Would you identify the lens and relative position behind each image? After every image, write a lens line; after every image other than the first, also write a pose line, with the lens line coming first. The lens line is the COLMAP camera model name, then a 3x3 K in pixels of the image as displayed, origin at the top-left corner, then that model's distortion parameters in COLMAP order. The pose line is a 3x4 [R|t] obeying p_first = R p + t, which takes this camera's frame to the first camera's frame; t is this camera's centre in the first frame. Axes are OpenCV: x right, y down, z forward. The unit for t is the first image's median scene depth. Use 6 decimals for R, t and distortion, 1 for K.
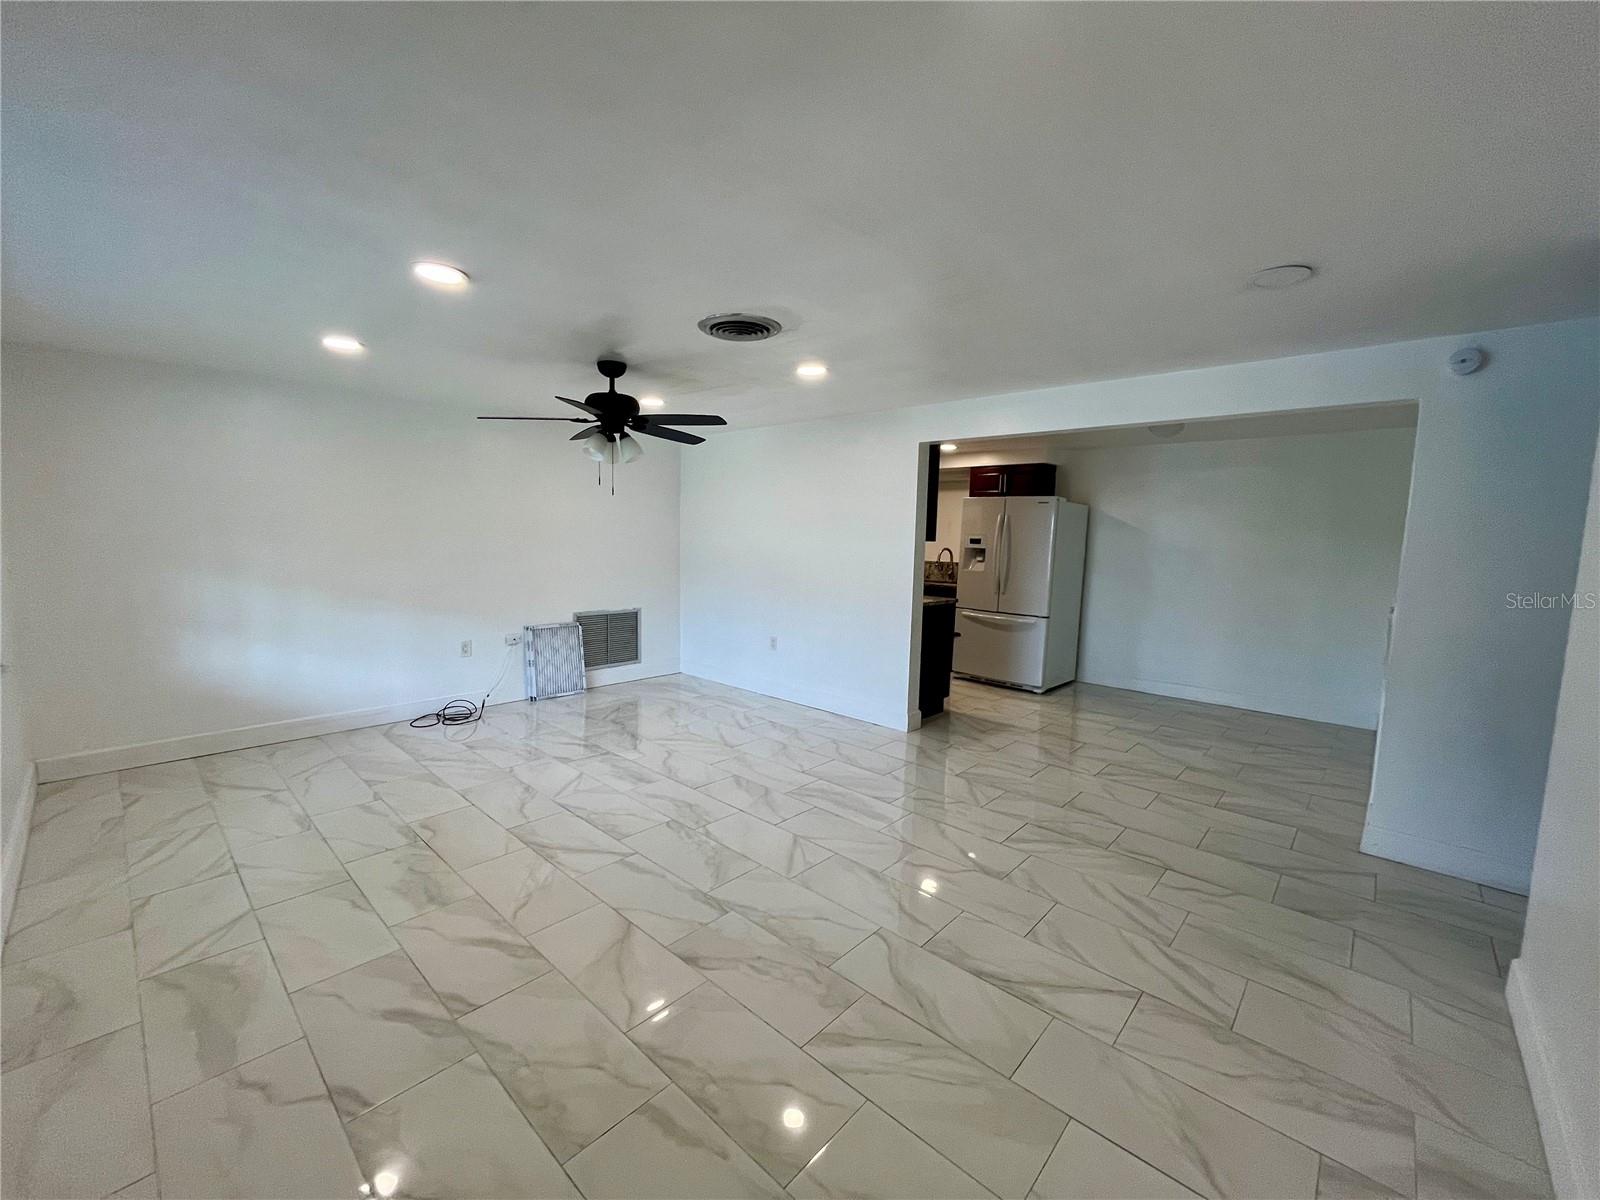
lens RADIAL K [[646.9, 0, 800.0], [0, 646.9, 600.0], [0, 0, 1]] dist [-0.000356, -0.000133]
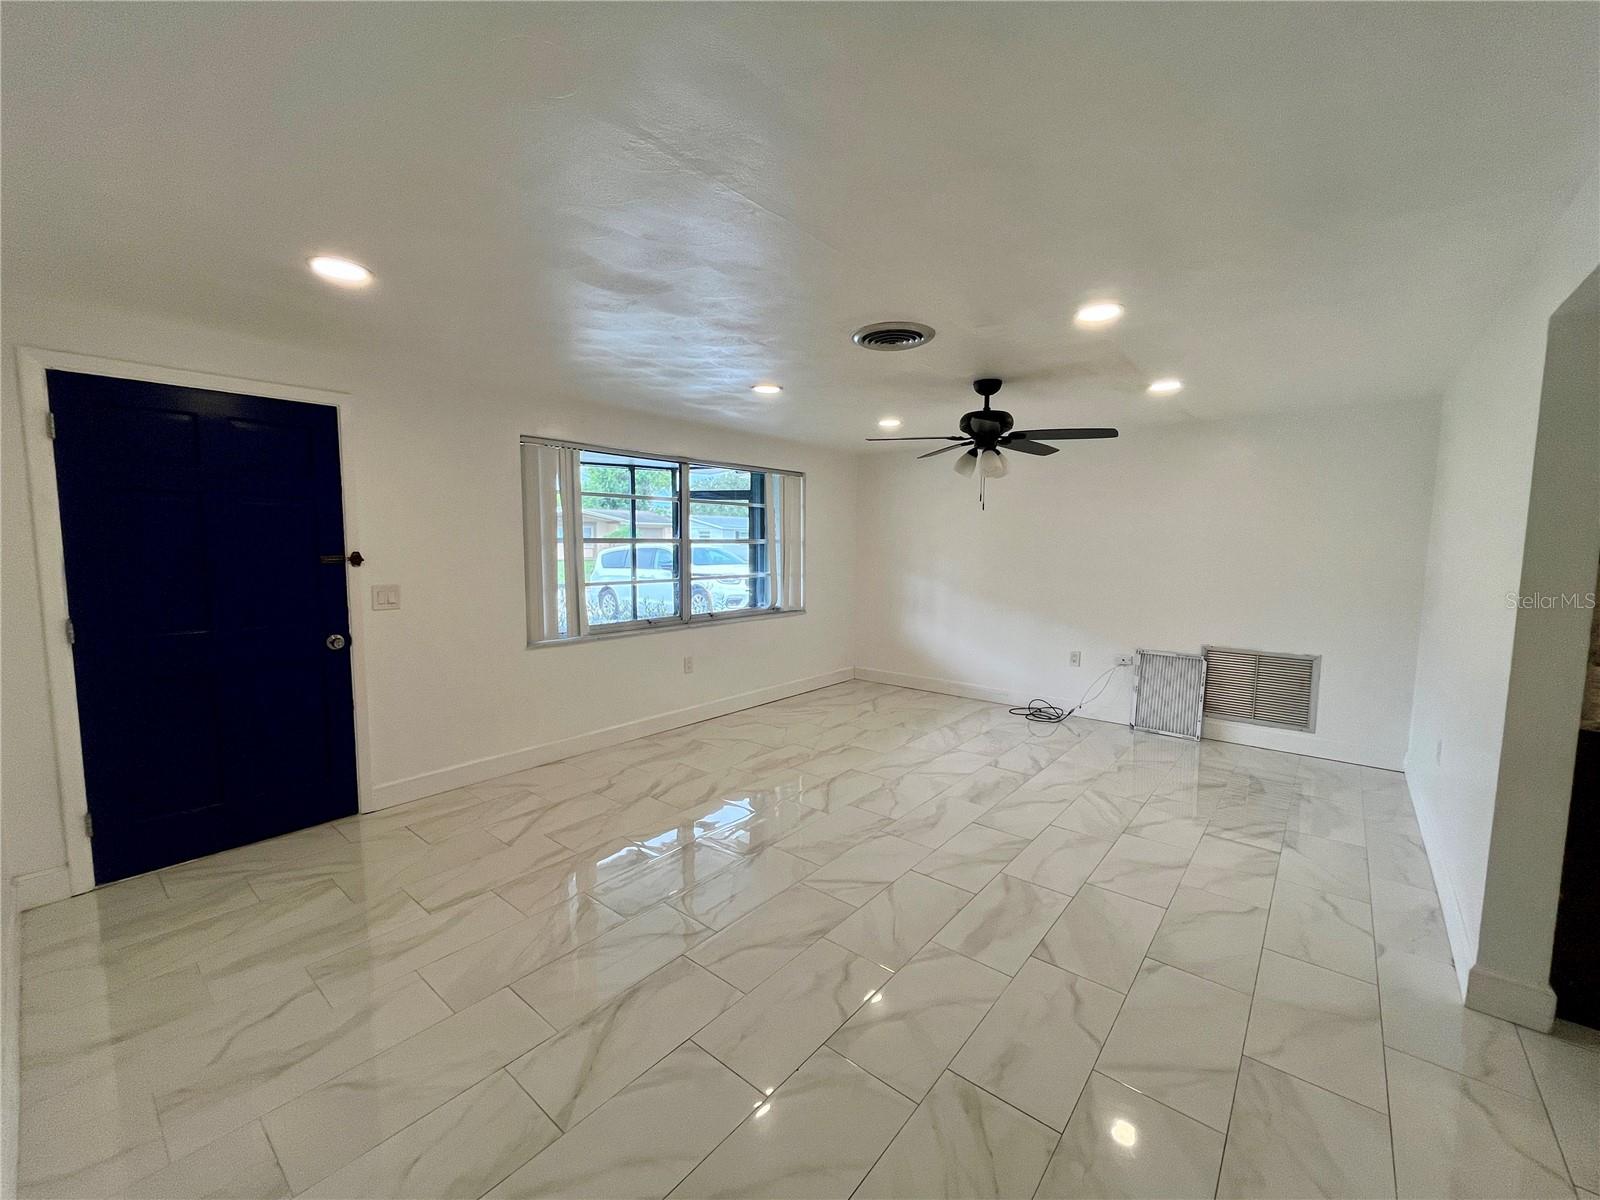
lens RADIAL K [[646.0, 0, 800.7], [0, 646.0, 592.9], [0, 0, 1]] dist [0.002039, 0.000137]
pose [[0.052099, 0.057889, -0.996963, 0.559498], [-0.106751, 0.992921, 0.052076, -0.042948], [0.992920, 0.103713, 0.057909, 0.513867]]
